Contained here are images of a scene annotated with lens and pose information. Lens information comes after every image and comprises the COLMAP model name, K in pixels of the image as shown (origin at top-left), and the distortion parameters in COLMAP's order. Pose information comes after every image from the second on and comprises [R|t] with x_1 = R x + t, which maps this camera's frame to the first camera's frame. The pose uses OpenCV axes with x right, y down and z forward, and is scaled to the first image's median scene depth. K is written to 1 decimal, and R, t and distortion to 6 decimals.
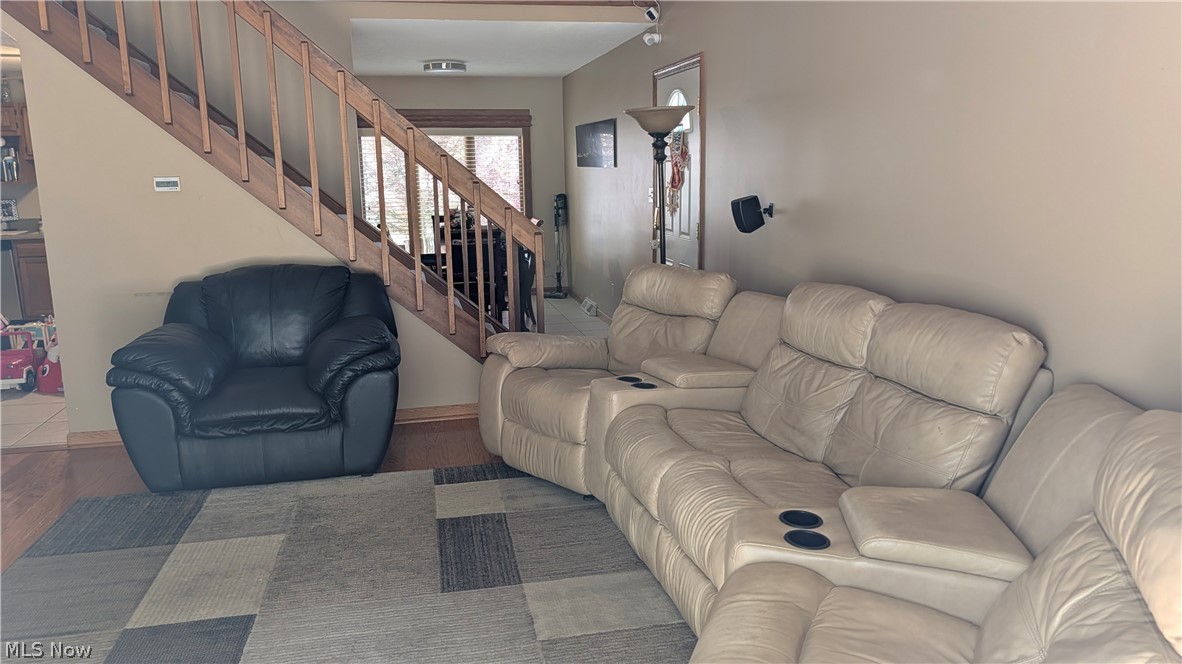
lens RADIAL K [[857.0, 0, 592.6], [0, 857.0, 327.4], [0, 0, 1]] dist [0.018349, -0.013320]
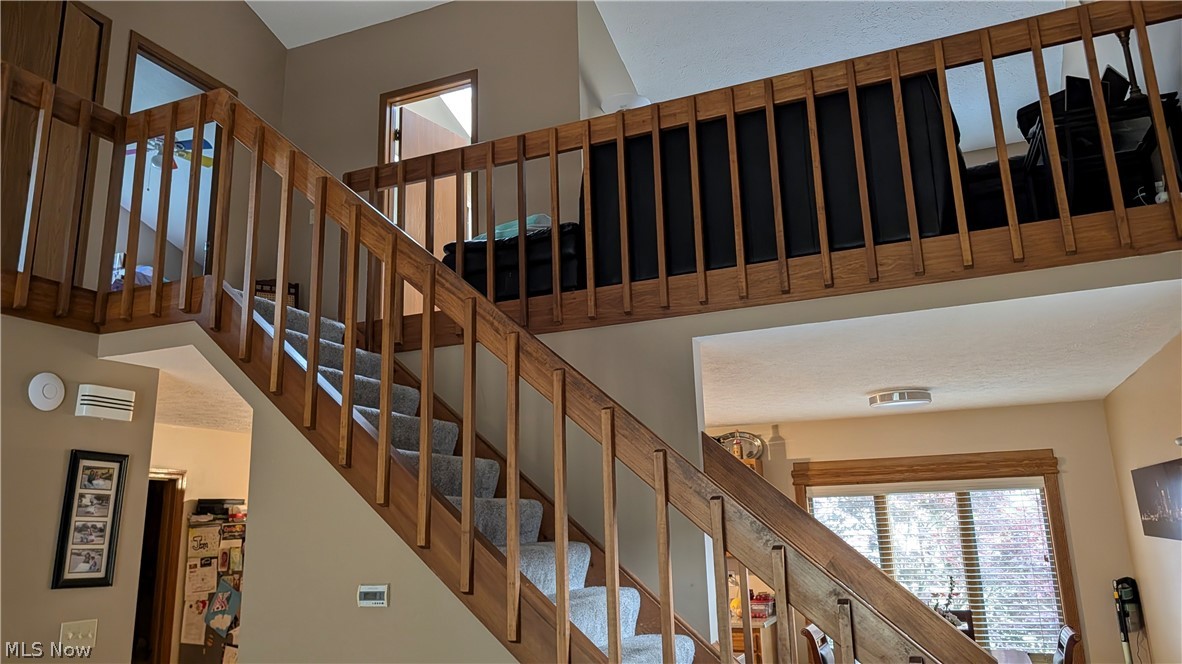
lens RADIAL K [[857.0, 0, 601.6], [0, 857.0, 327.3], [0, 0, 1]] dist [0.018349, -0.013320]
pose [[0.822070, -0.143257, -0.551070, 0.023704], [-0.085082, 0.926059, -0.367662, -0.067111], [0.562994, 0.349130, 0.749097, 0.274616]]
